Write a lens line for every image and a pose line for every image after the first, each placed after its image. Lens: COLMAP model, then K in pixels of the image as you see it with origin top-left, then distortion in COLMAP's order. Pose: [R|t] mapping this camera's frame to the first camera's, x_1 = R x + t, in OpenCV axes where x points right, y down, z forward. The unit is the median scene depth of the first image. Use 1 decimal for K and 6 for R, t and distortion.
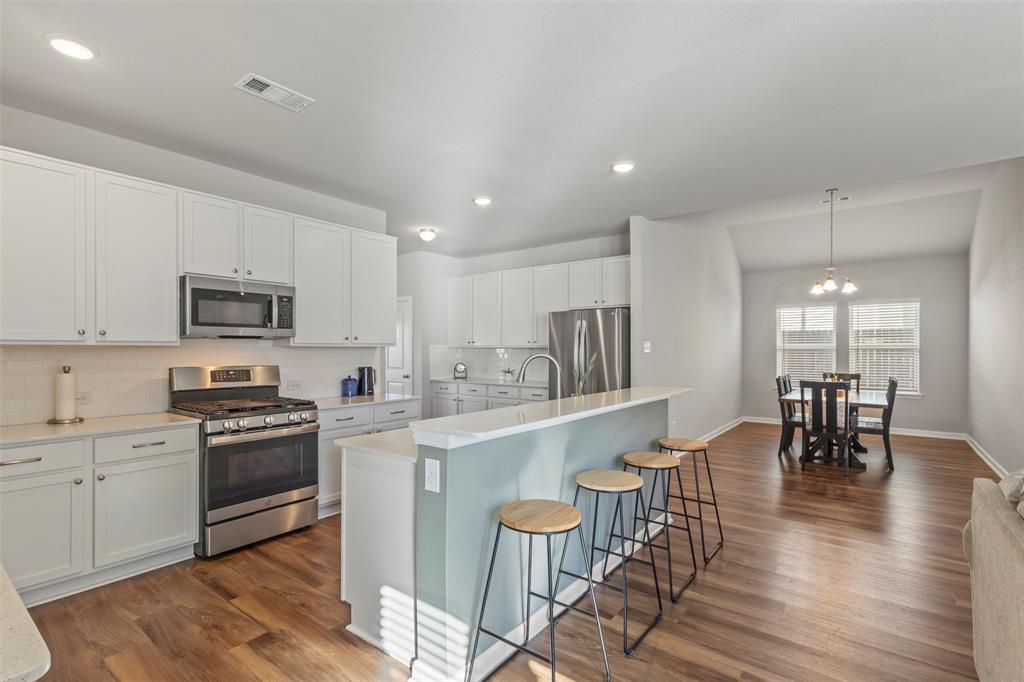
lens RADIAL K [[470.1, 0, 511.4], [0, 470.1, 347.0], [0, 0, 1]] dist [0.000427, -0.000109]
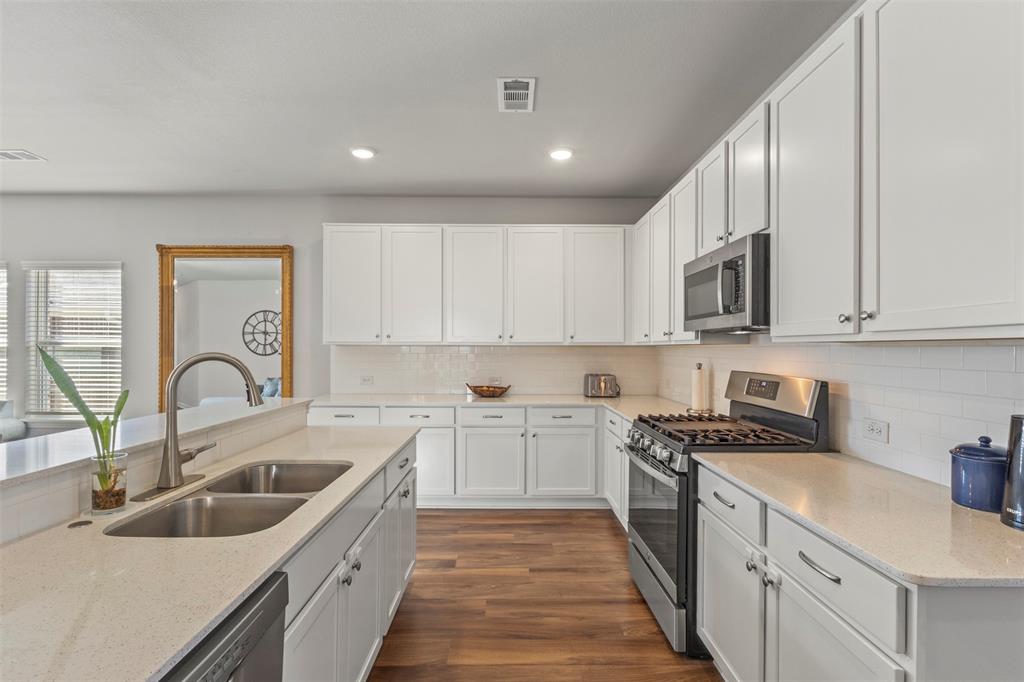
lens RADIAL K [[470.1, 0, 504.2], [0, 470.1, 347.7], [0, 0, 1]] dist [0.000427, -0.000109]
pose [[-0.799554, -0.011450, -0.600485, 0.142738], [-0.008060, 0.999933, -0.008335, 0.015909], [0.600541, -0.001824, -0.799592, 1.938334]]
